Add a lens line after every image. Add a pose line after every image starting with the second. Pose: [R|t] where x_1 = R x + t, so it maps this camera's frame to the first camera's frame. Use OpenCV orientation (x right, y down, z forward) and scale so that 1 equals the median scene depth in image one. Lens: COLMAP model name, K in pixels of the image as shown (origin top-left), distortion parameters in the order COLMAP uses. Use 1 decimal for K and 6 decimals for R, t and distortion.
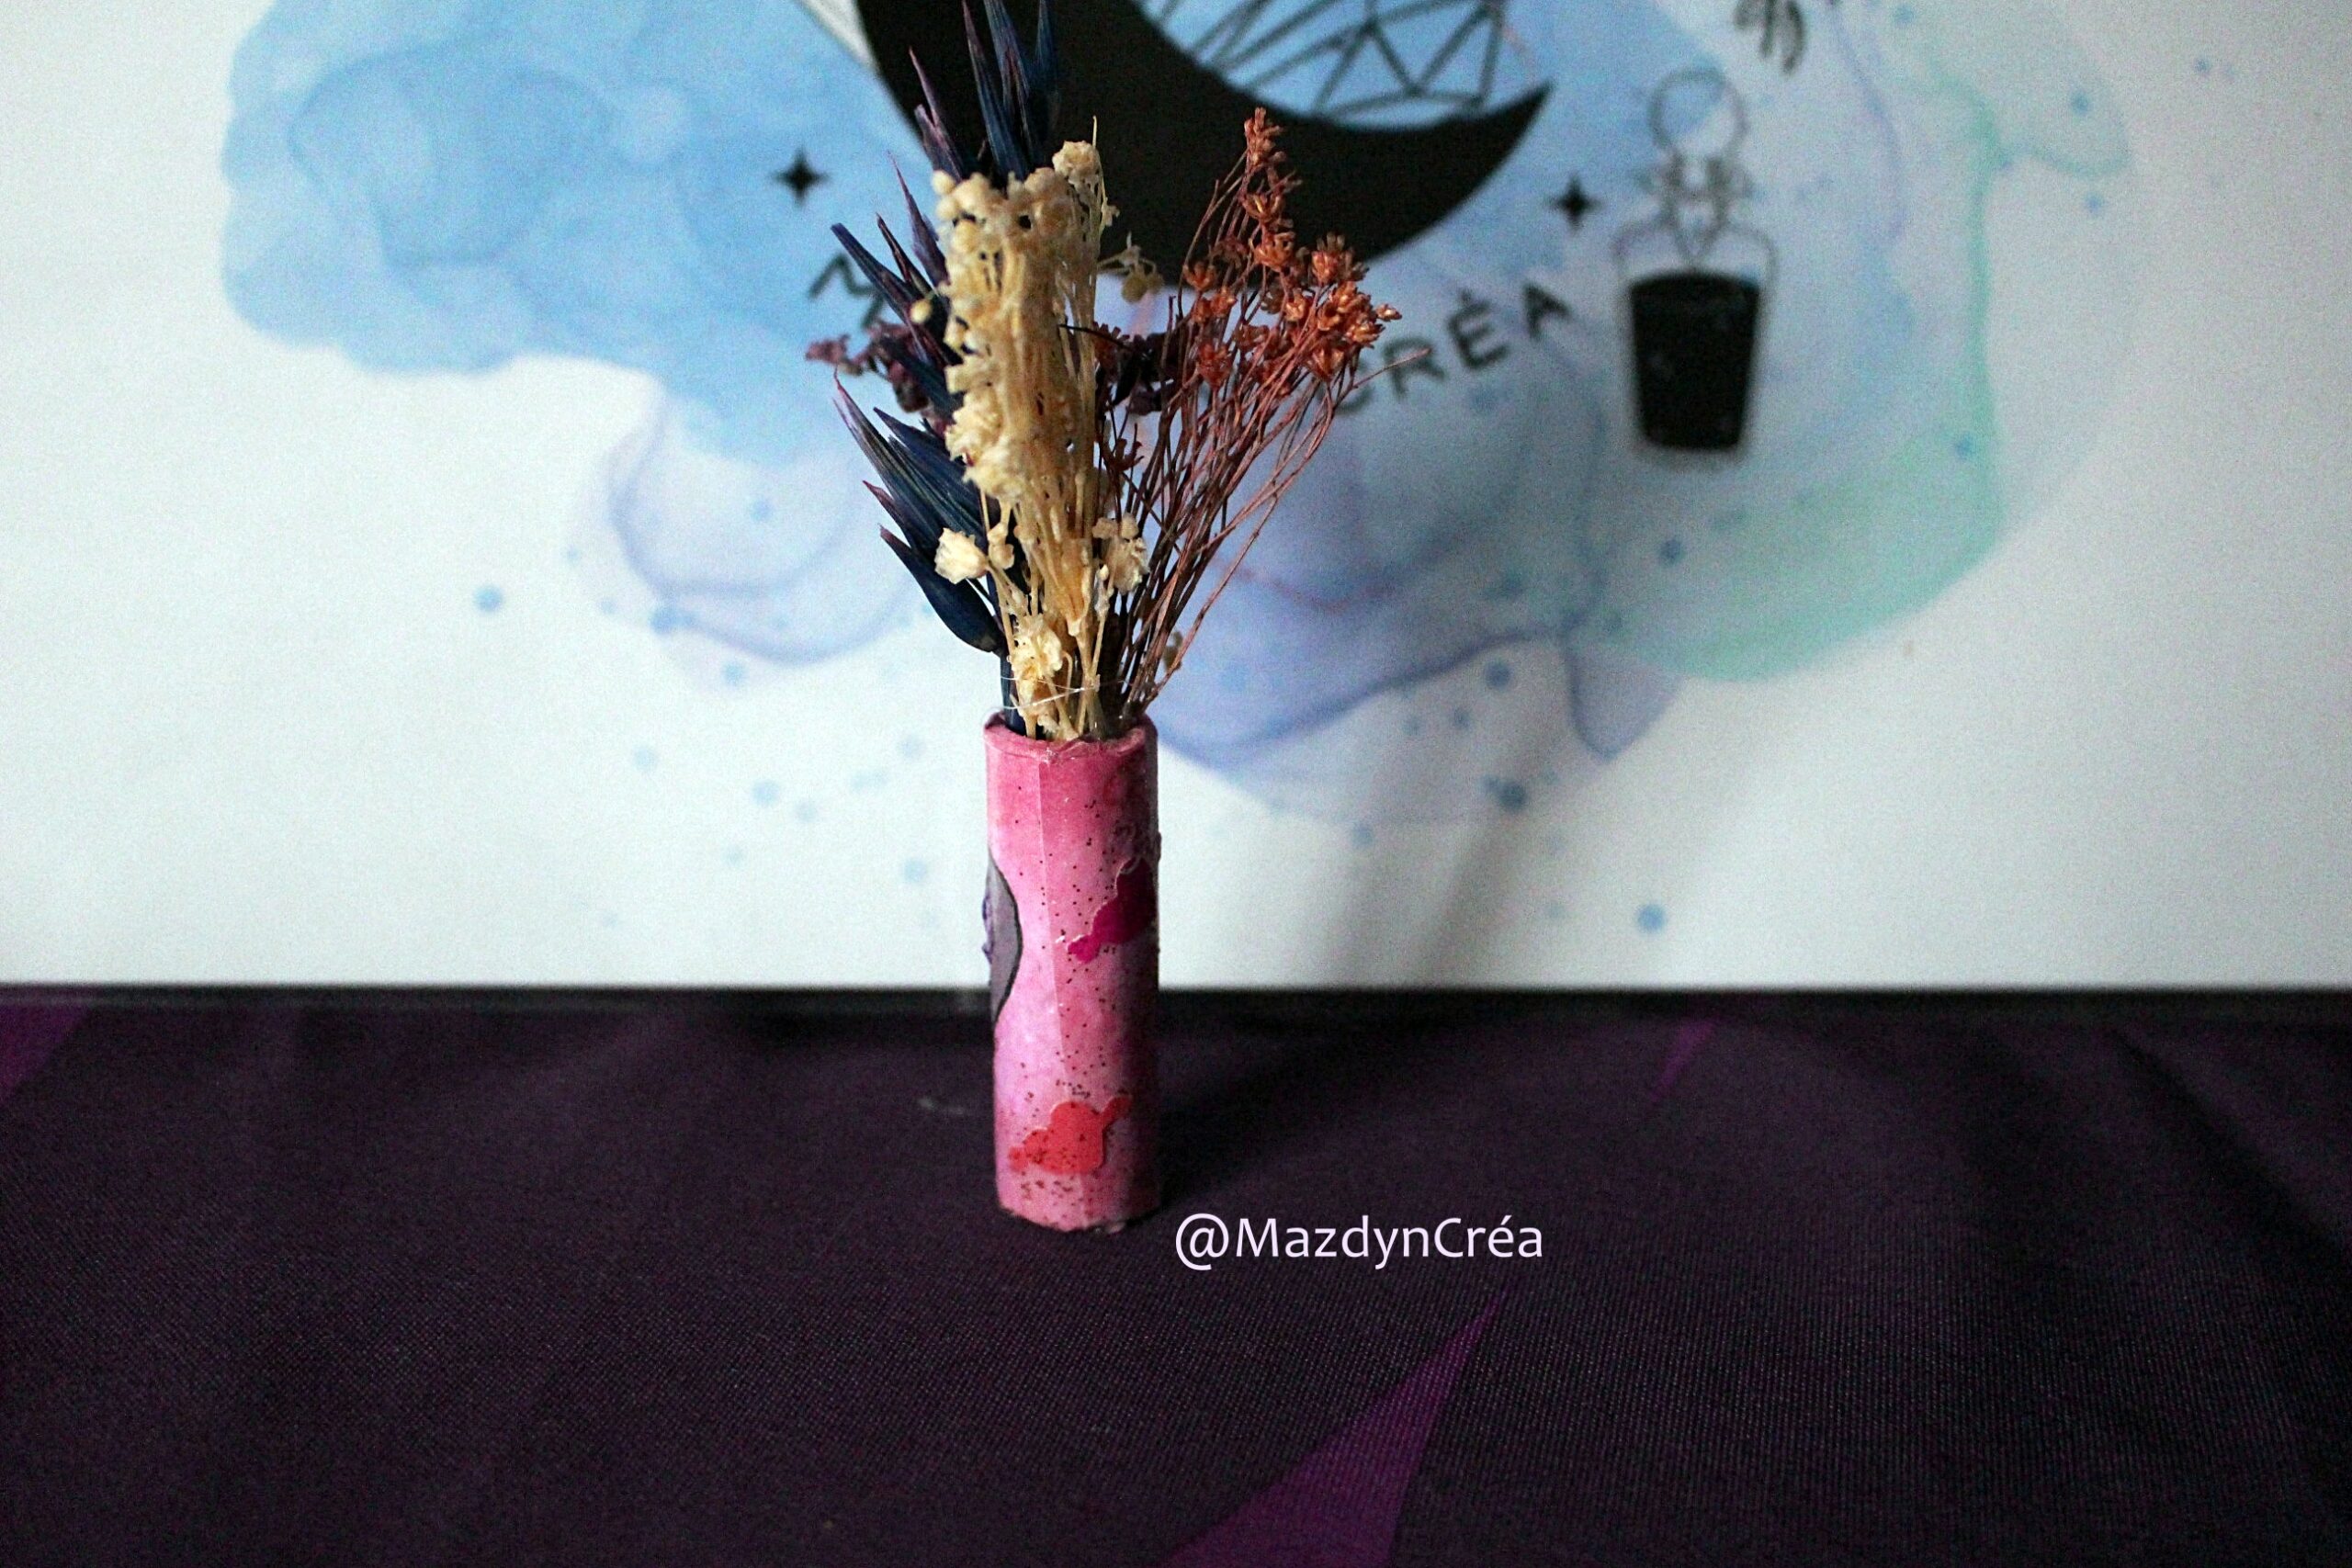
lens RADIAL K [[2441.0, 0, 1170.8], [0, 2441.0, 786.2], [0, 0, 1]] dist [-0.082286, 0.000000]
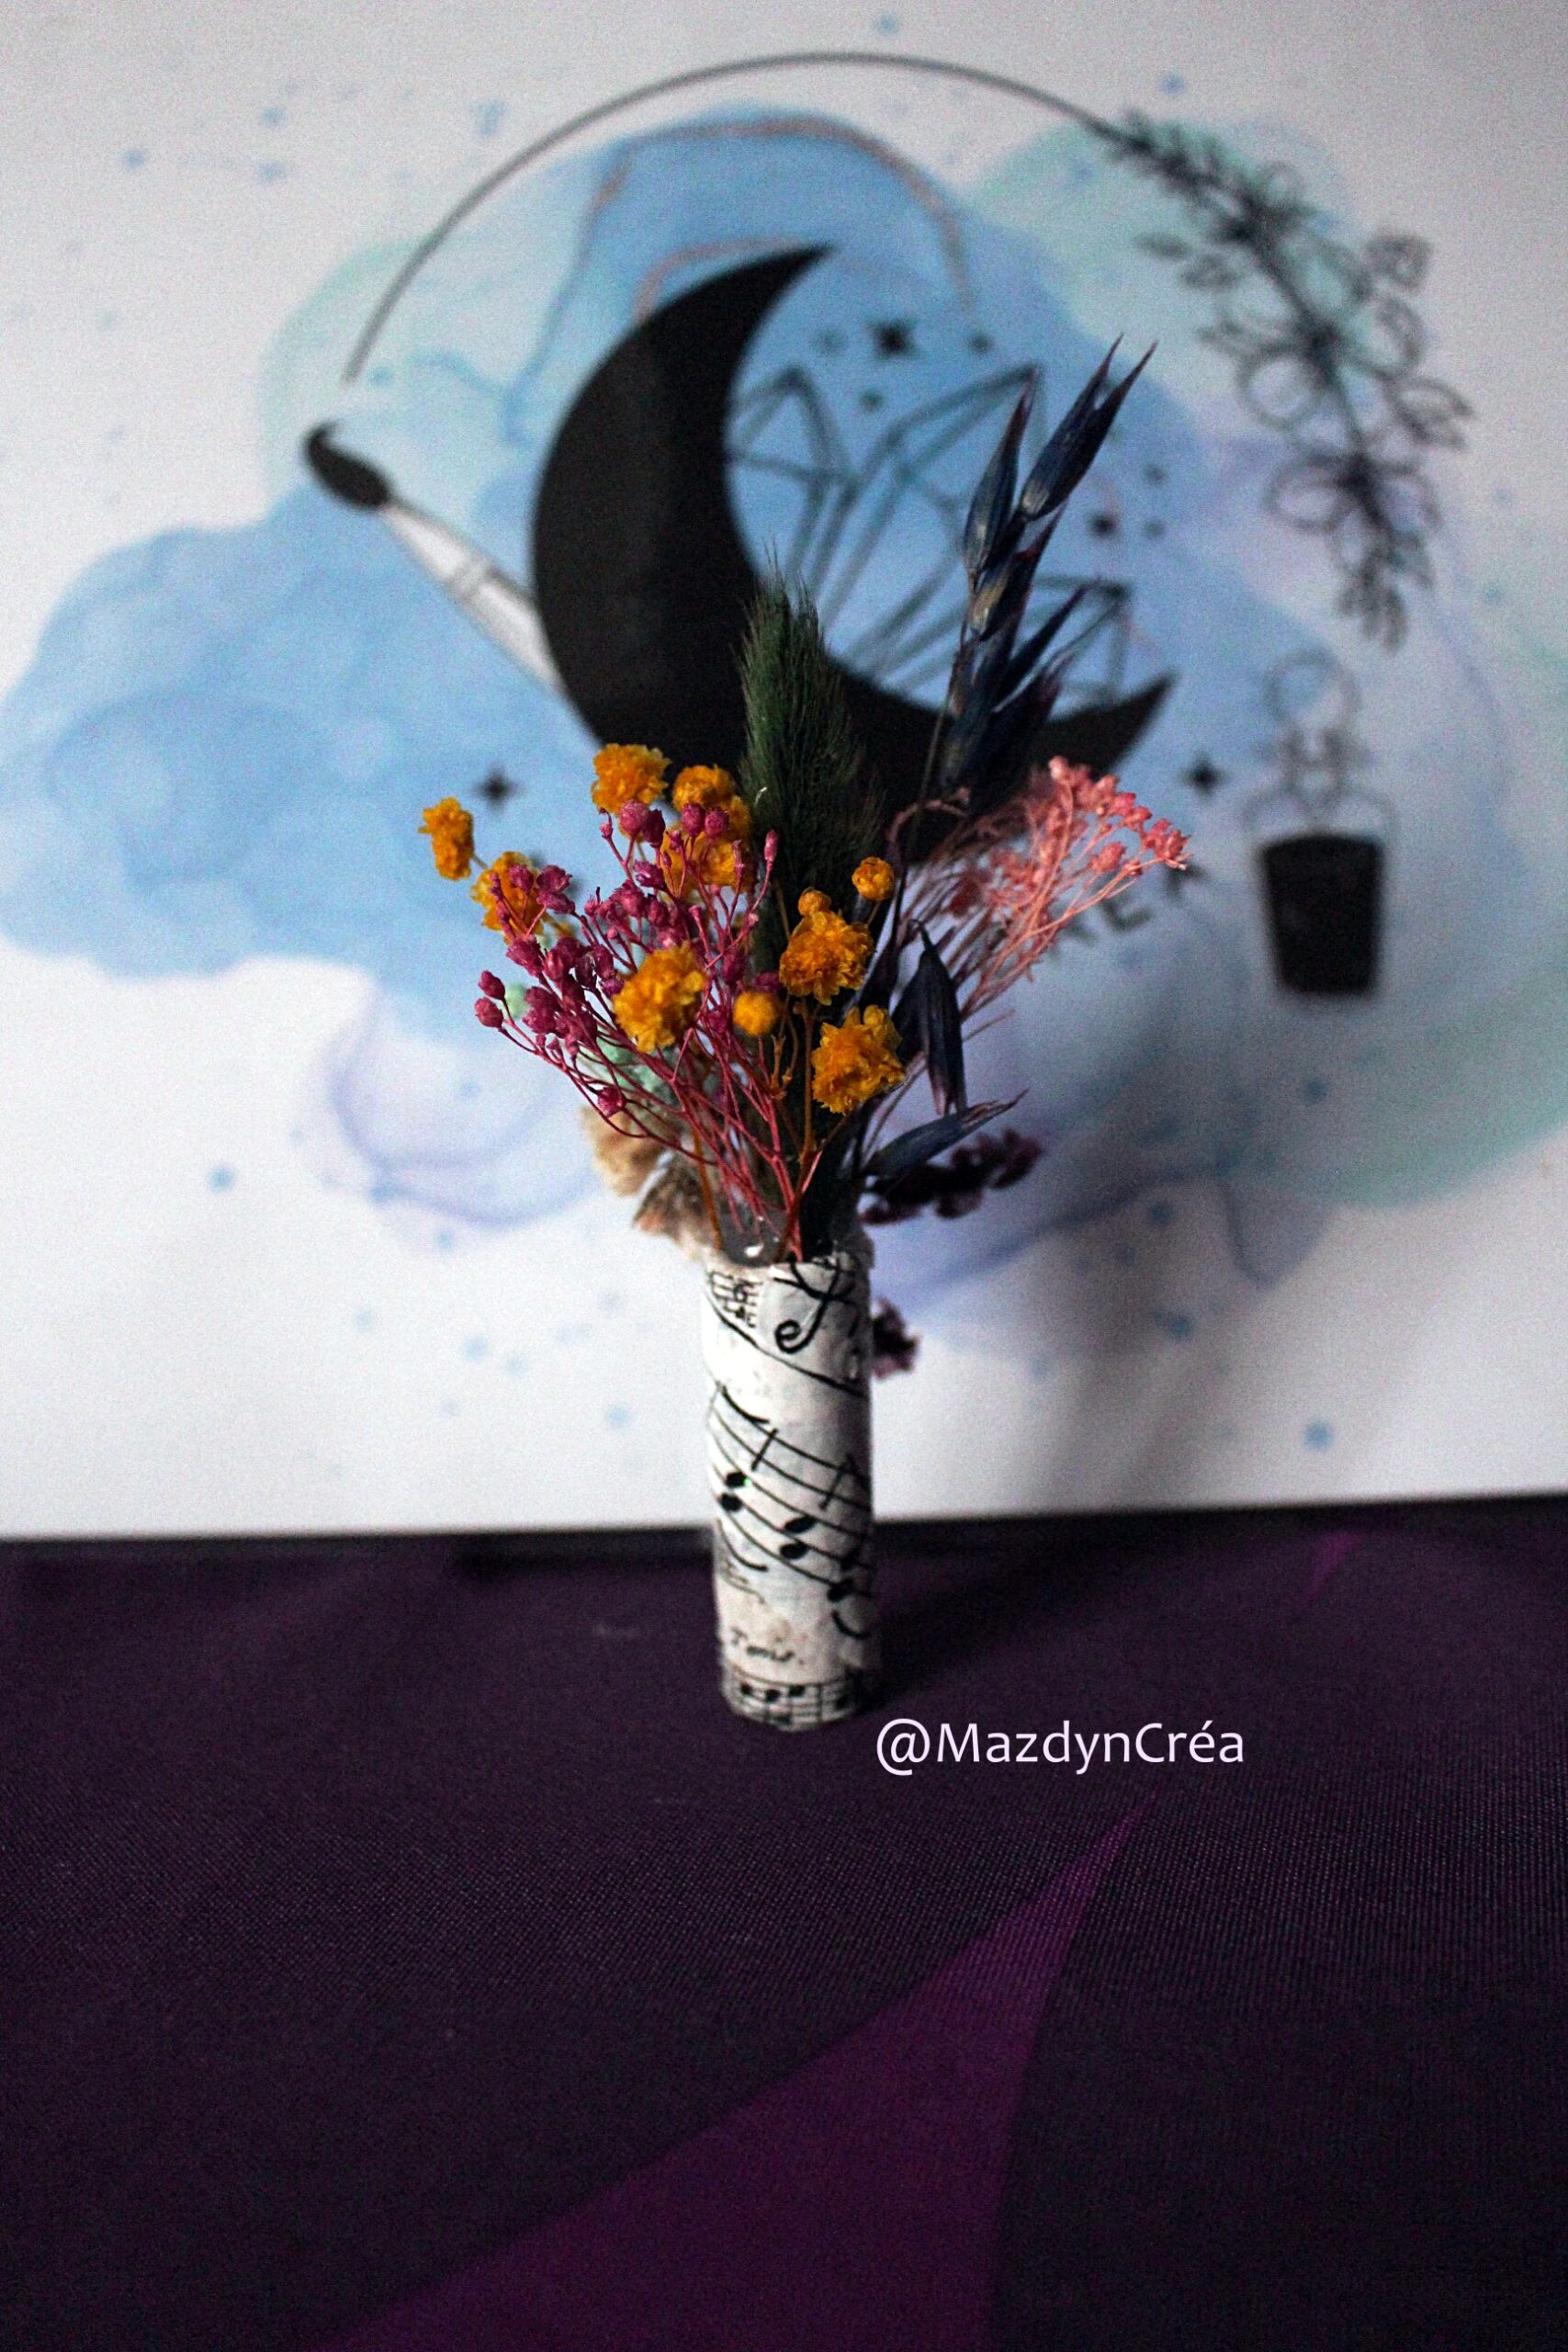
lens RADIAL K [[1757.6, 0, 756.7], [0, 1757.6, 1175.1], [0, 0, 1]] dist [-0.080879, 0.008532]
pose [[0.996460, -0.044581, -0.071275, 0.014424], [0.036434, 0.993065, -0.111776, 0.017260], [0.075763, 0.108784, 0.991174, 0.230222]]
